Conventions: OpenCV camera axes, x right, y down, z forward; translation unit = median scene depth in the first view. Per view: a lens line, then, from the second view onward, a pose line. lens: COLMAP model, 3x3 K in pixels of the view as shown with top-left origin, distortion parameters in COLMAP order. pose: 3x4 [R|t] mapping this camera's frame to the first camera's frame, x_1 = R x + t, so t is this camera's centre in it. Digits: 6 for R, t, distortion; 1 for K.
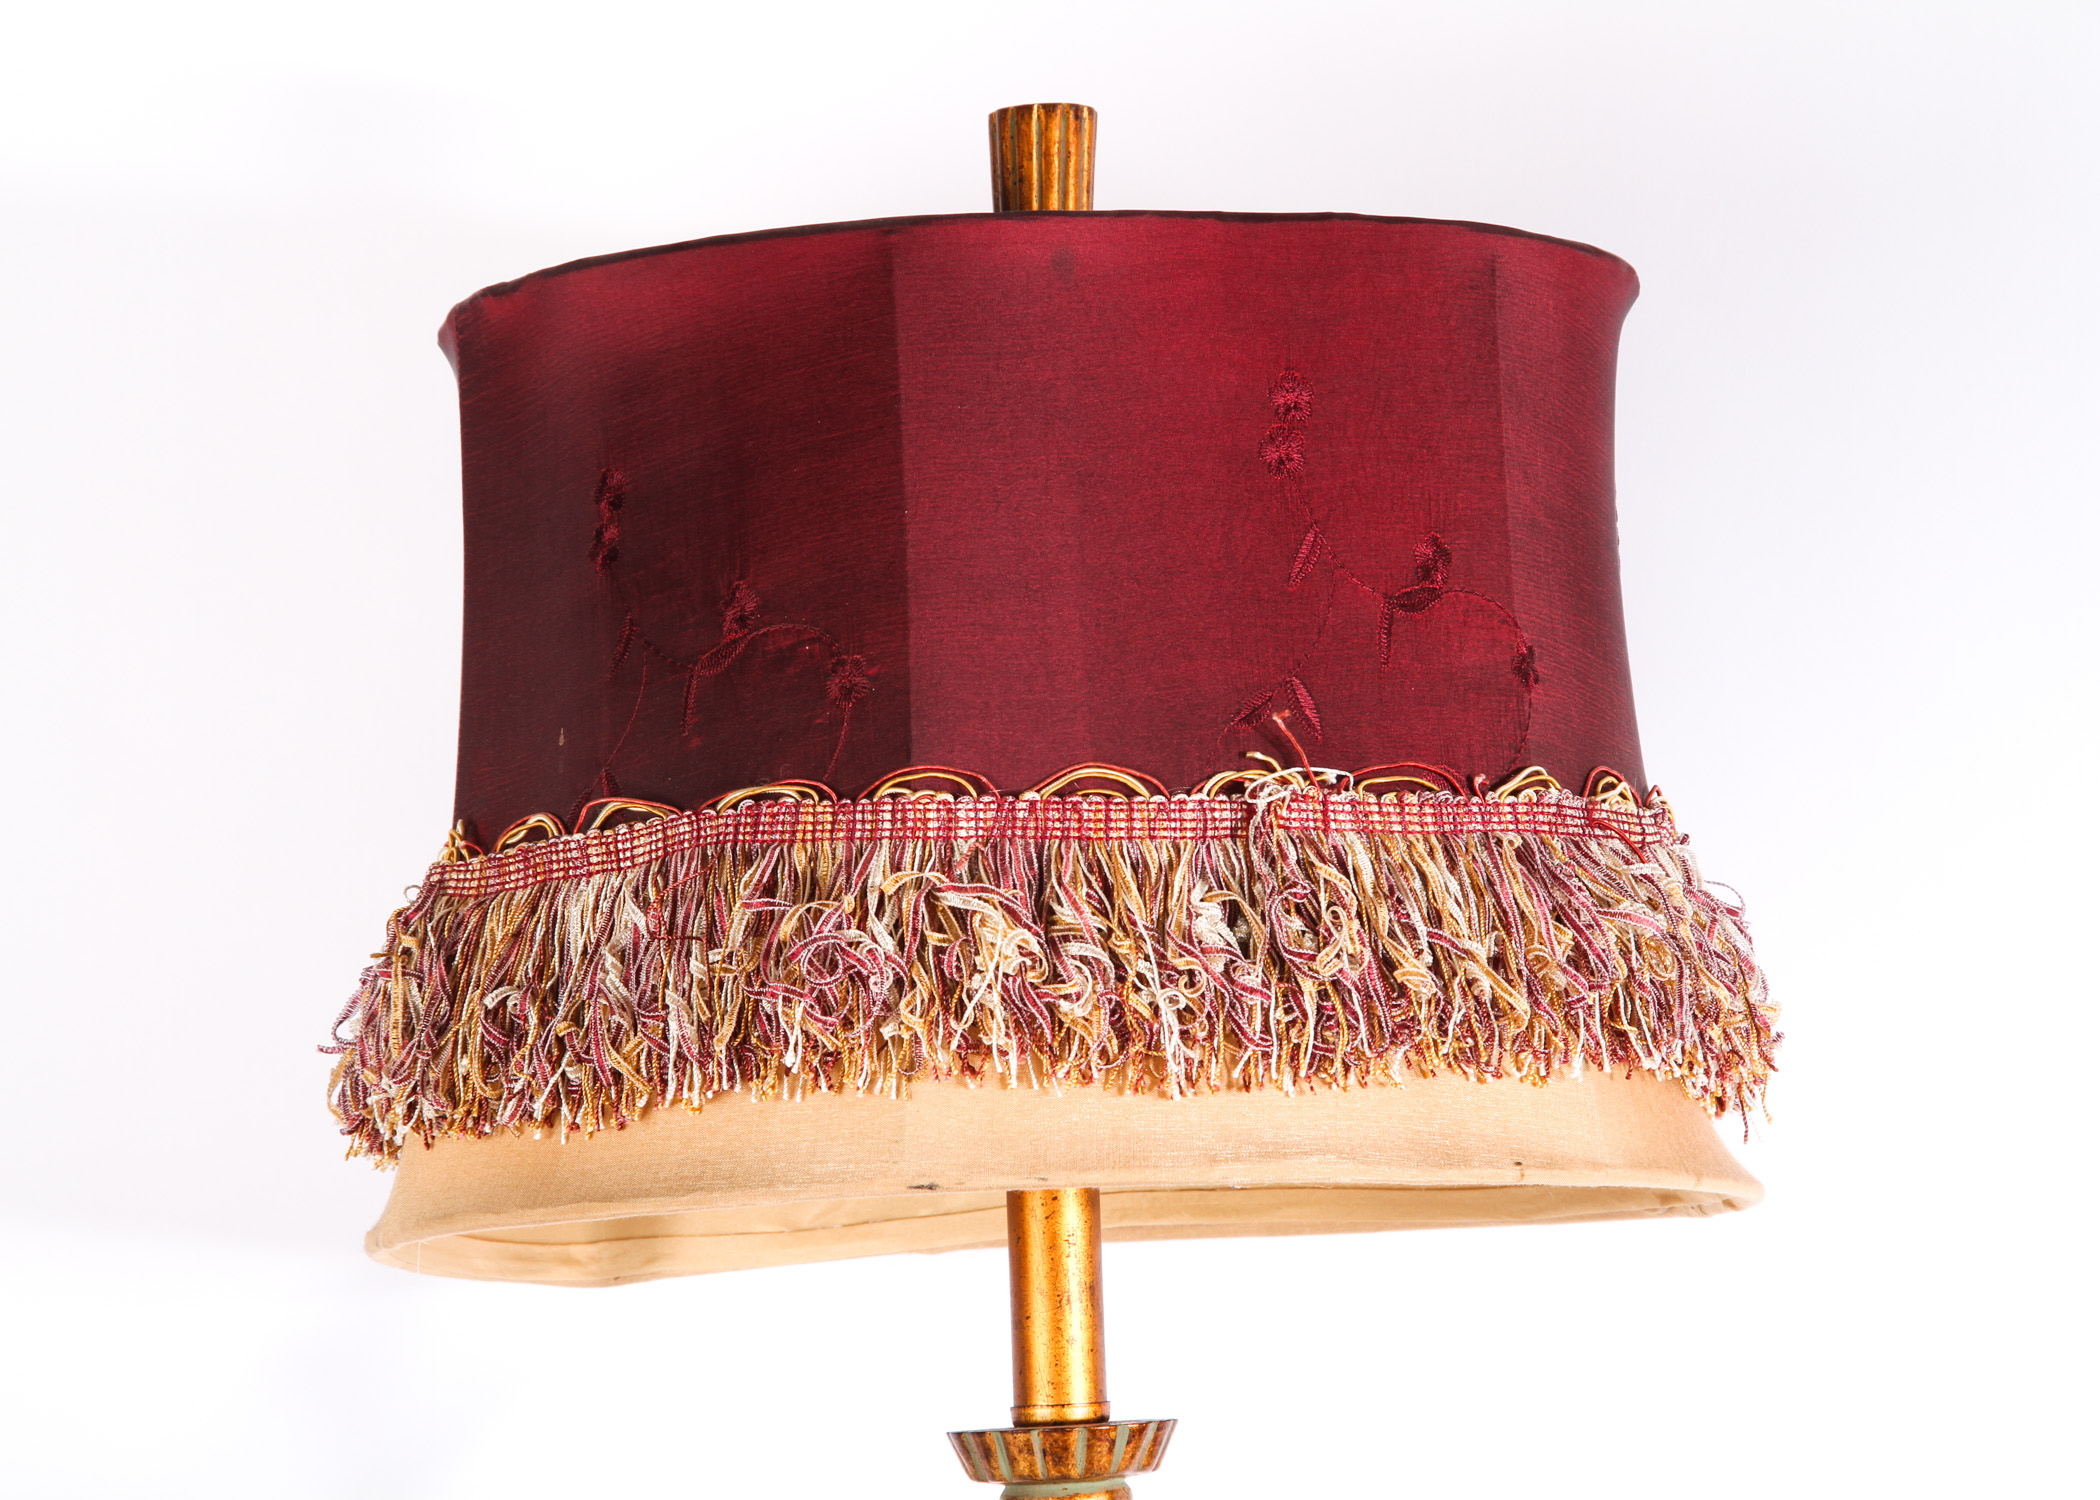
lens RADIAL K [[9230.6, 0, 1050.0], [0, 9230.6, 750.0], [0, 0, 1]] dist [0.406430, 1.757342]
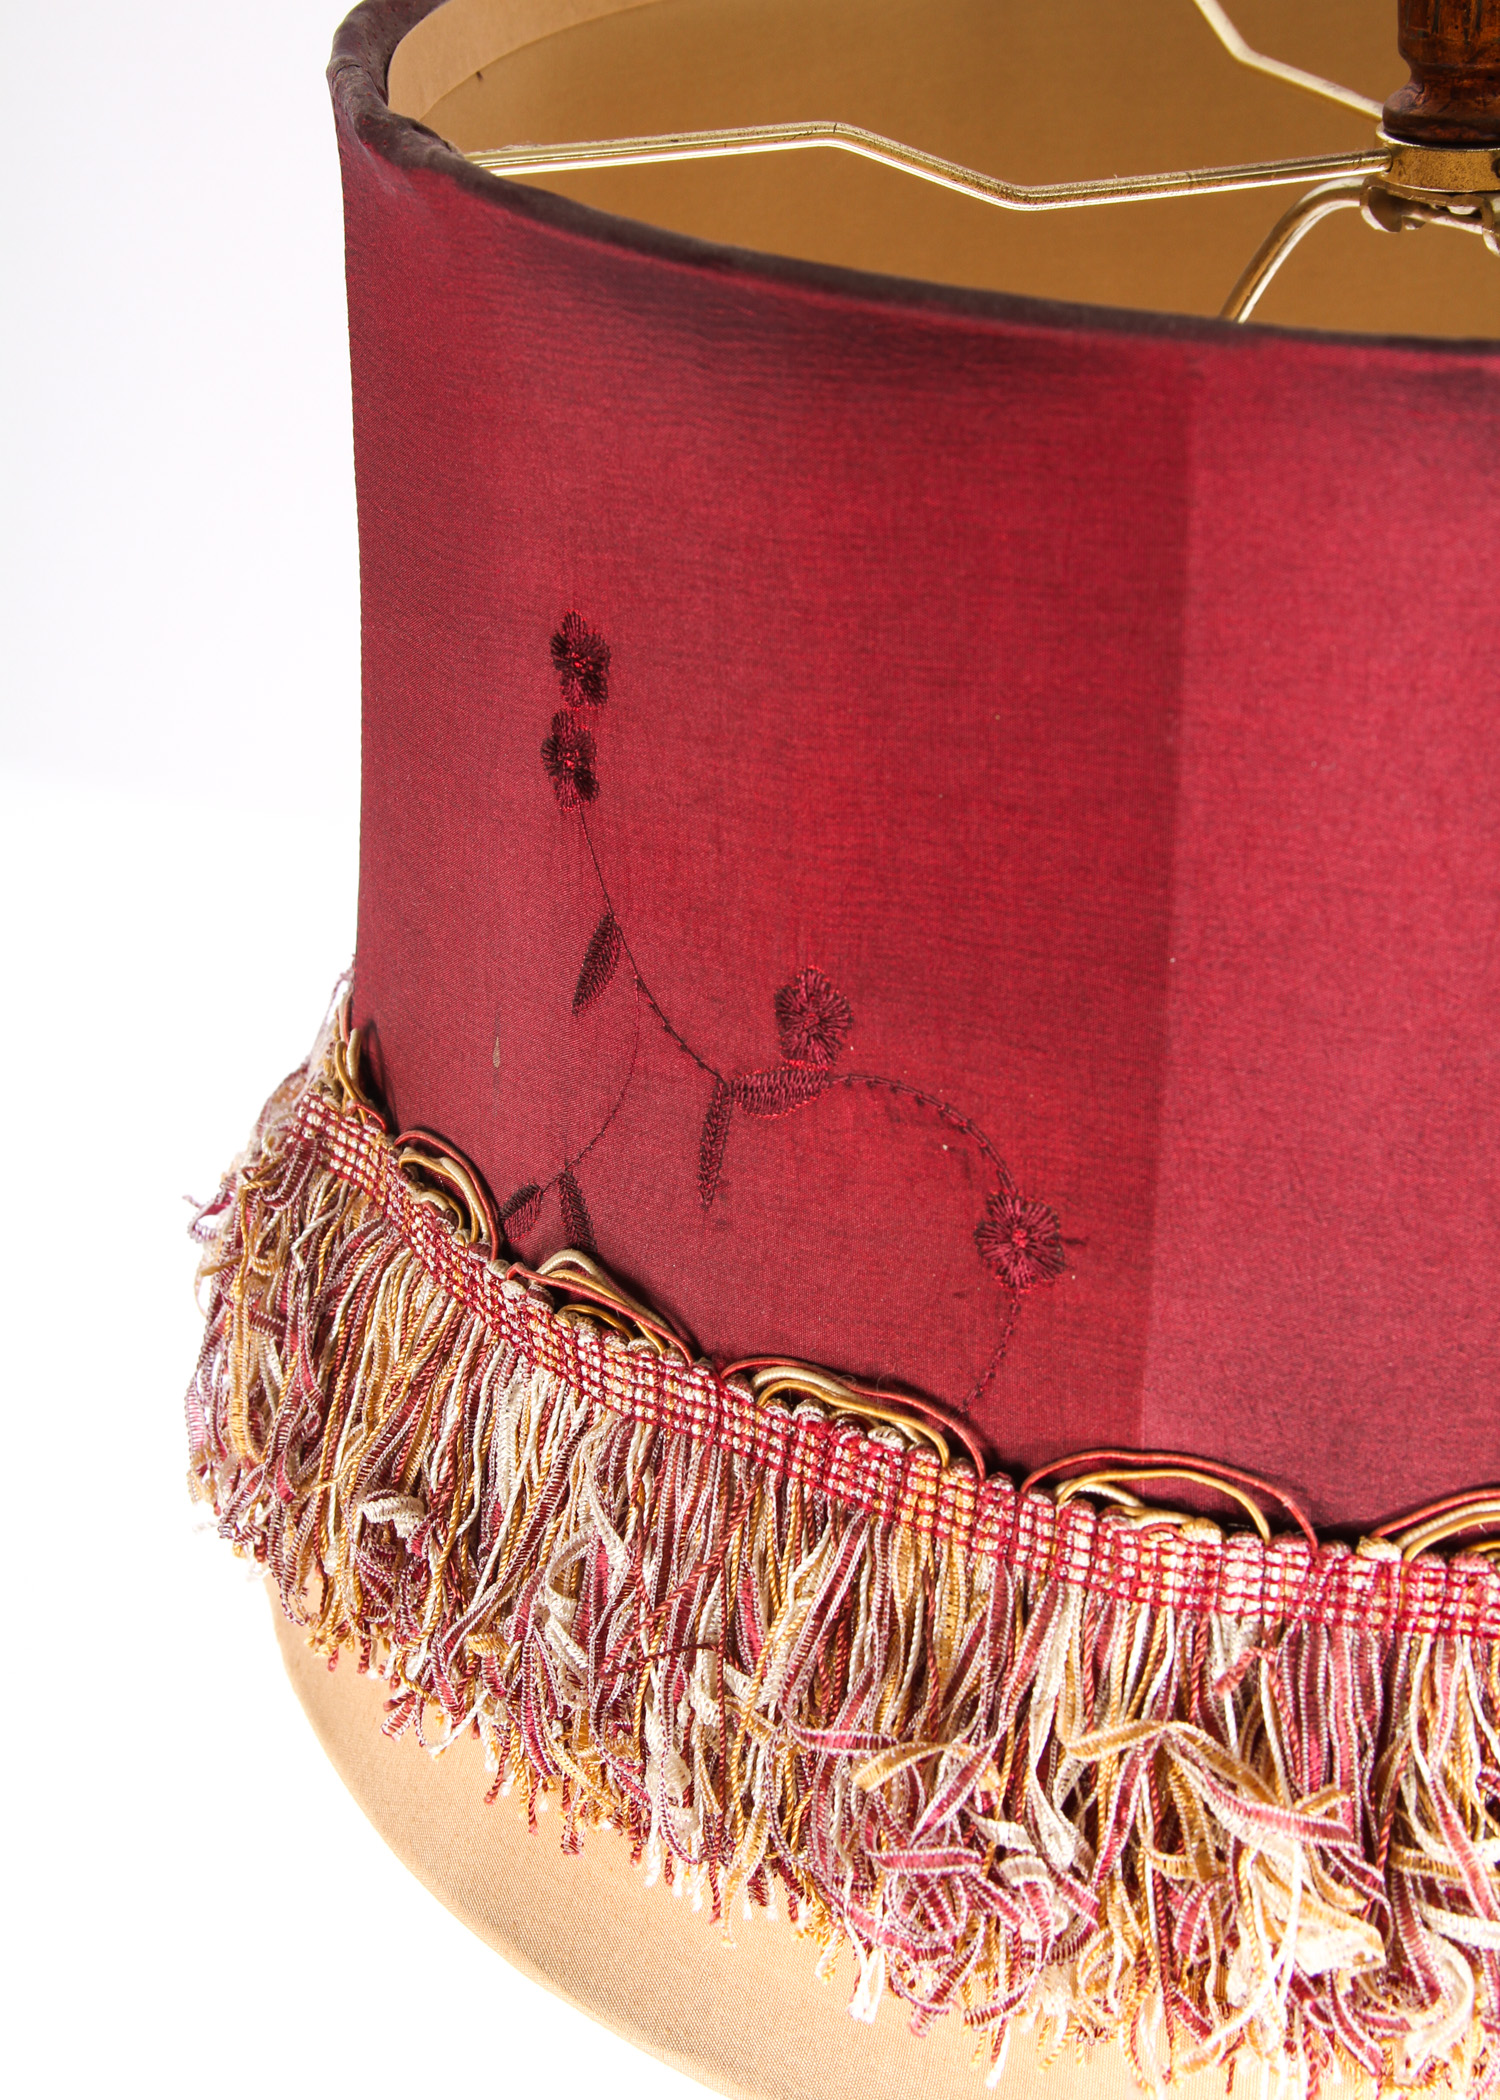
lens RADIAL K [[3653.1, 0, 750.0], [0, 3653.1, 1050.0], [0, 0, 1]] dist [0.016609, 0.027943]
pose [[0.992506, 0.076356, -0.095399, -0.018642], [-0.009869, 0.828262, 0.560255, -0.123609], [0.121794, -0.555115, 0.822809, 0.852556]]
